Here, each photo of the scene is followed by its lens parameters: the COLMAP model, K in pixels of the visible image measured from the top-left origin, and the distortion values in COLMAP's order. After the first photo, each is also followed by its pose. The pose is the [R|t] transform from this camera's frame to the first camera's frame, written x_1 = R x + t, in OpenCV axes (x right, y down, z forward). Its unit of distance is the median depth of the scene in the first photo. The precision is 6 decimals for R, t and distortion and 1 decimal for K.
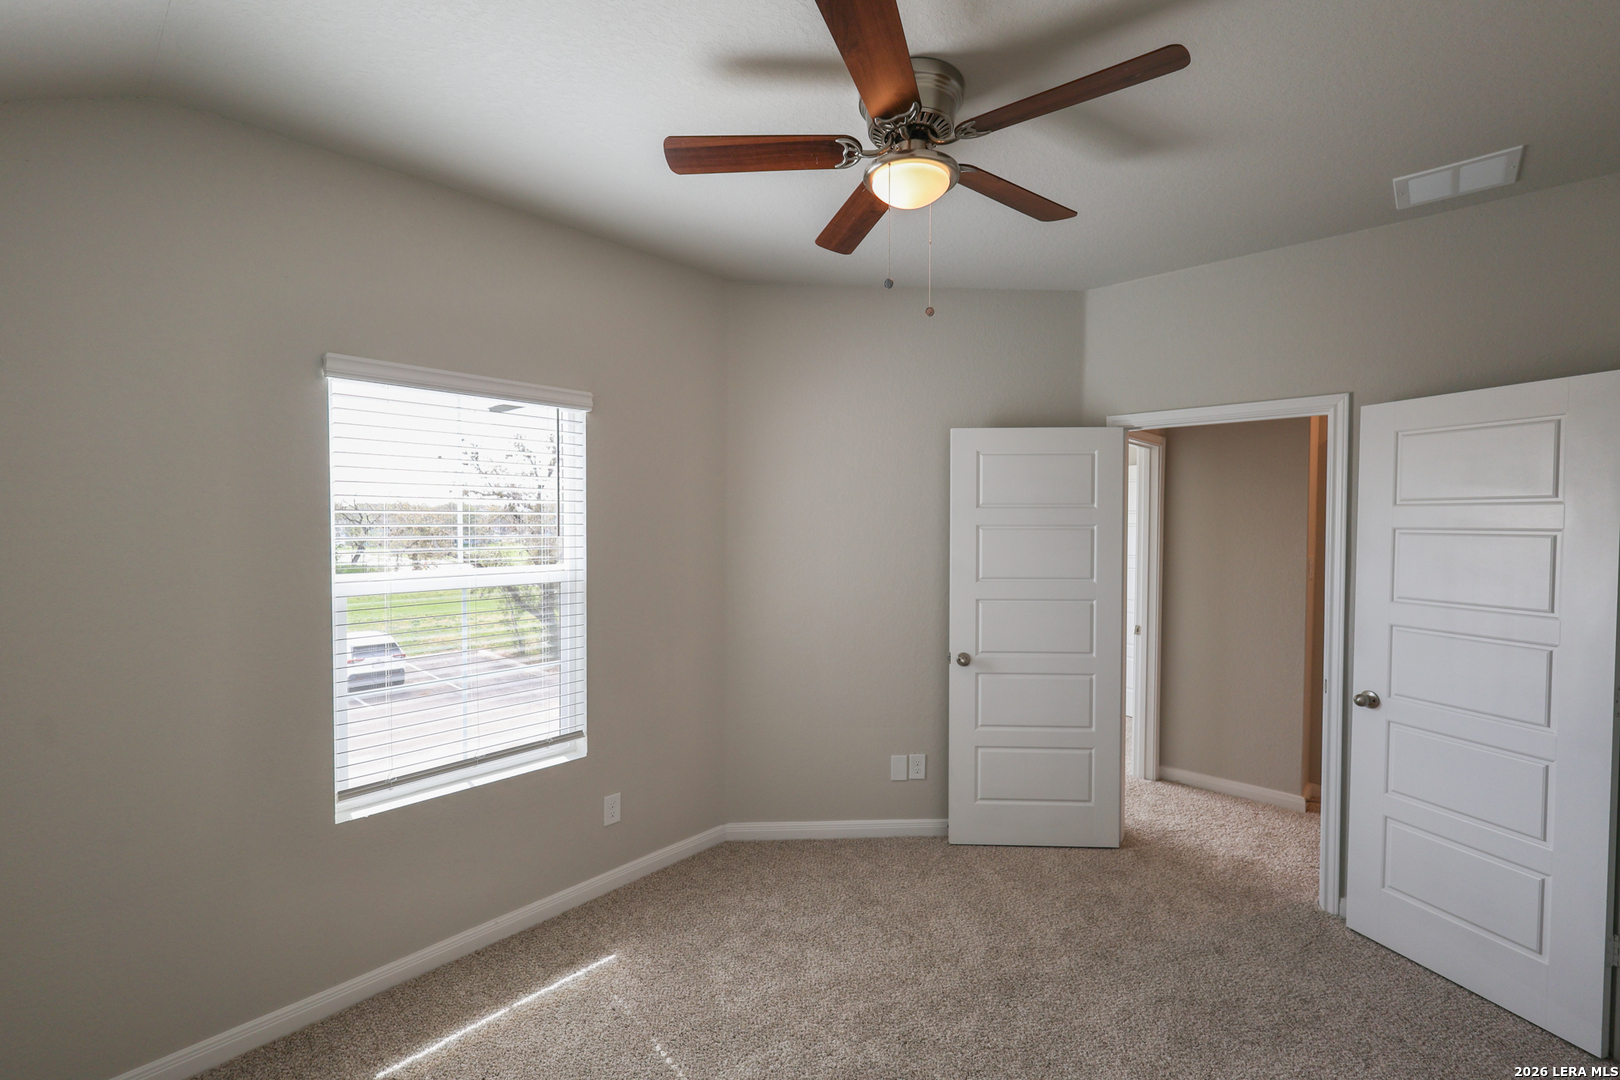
lens RADIAL K [[699.2, 0, 807.7], [0, 699.2, 537.4], [0, 0, 1]] dist [0.002754, -0.000112]
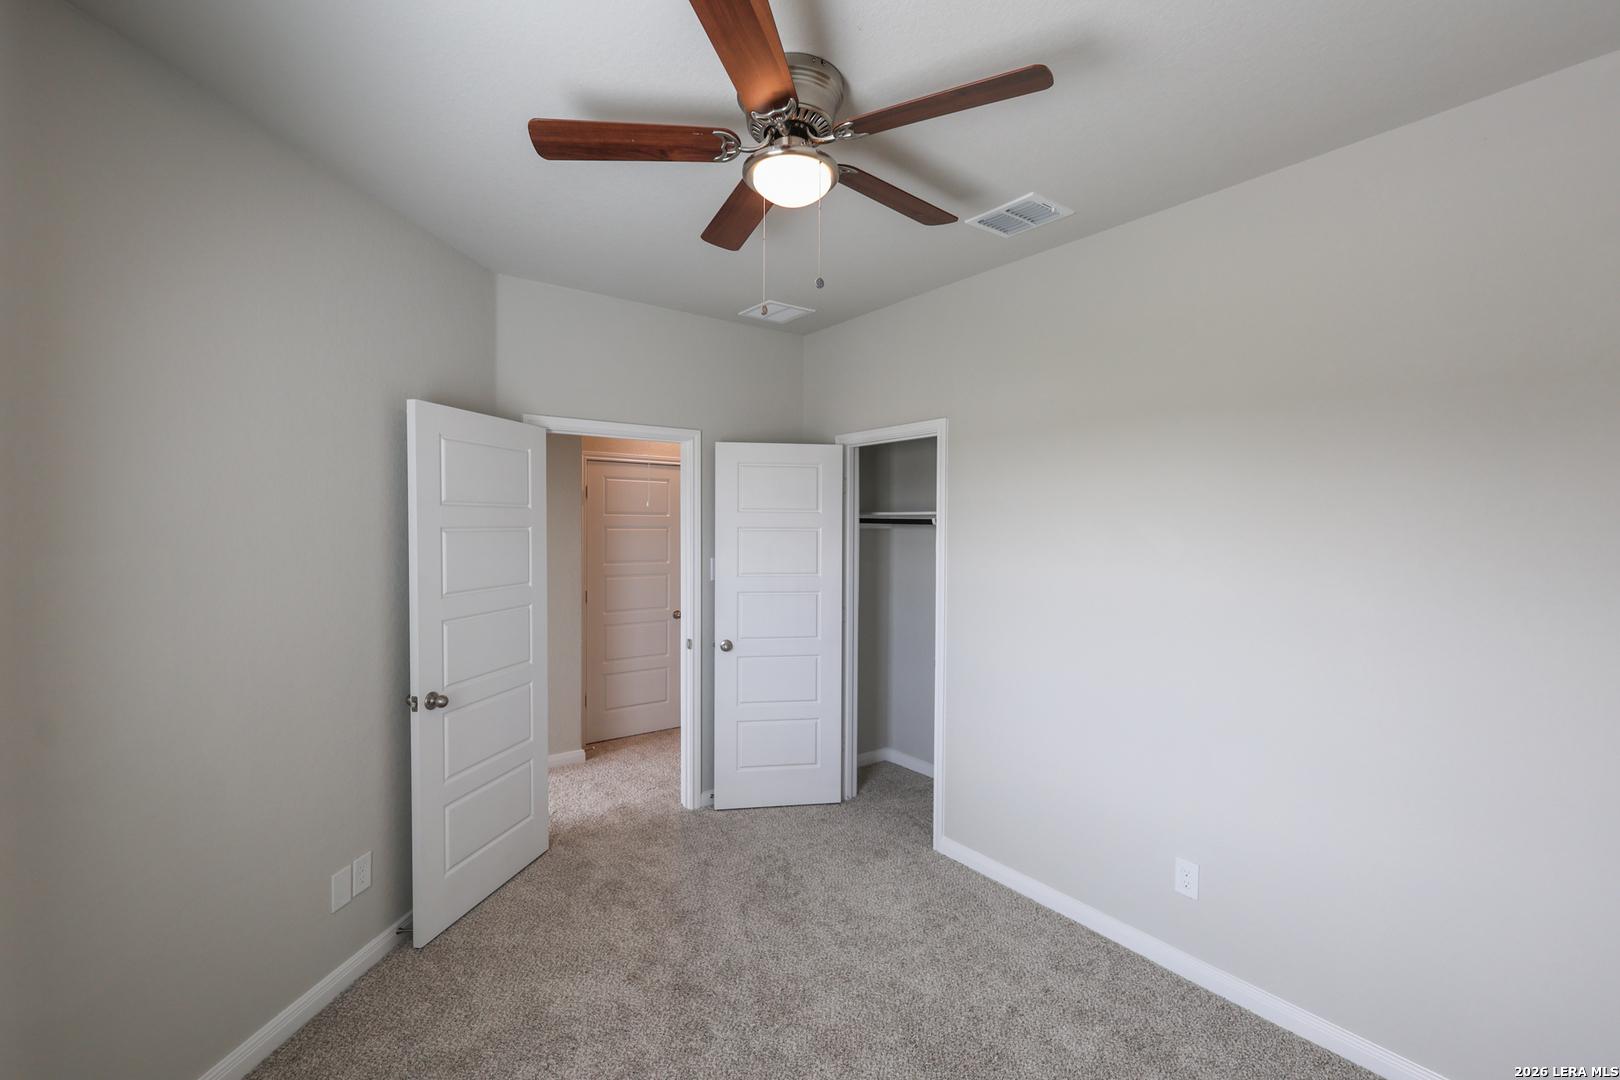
lens RADIAL K [[699.2, 0, 807.7], [0, 699.2, 537.4], [0, 0, 1]] dist [0.002754, -0.000112]
pose [[0.181207, -0.022477, 0.983188, -0.539007], [0.018746, 0.999636, 0.019398, -0.015923], [-0.983266, 0.014916, 0.181562, 0.524440]]
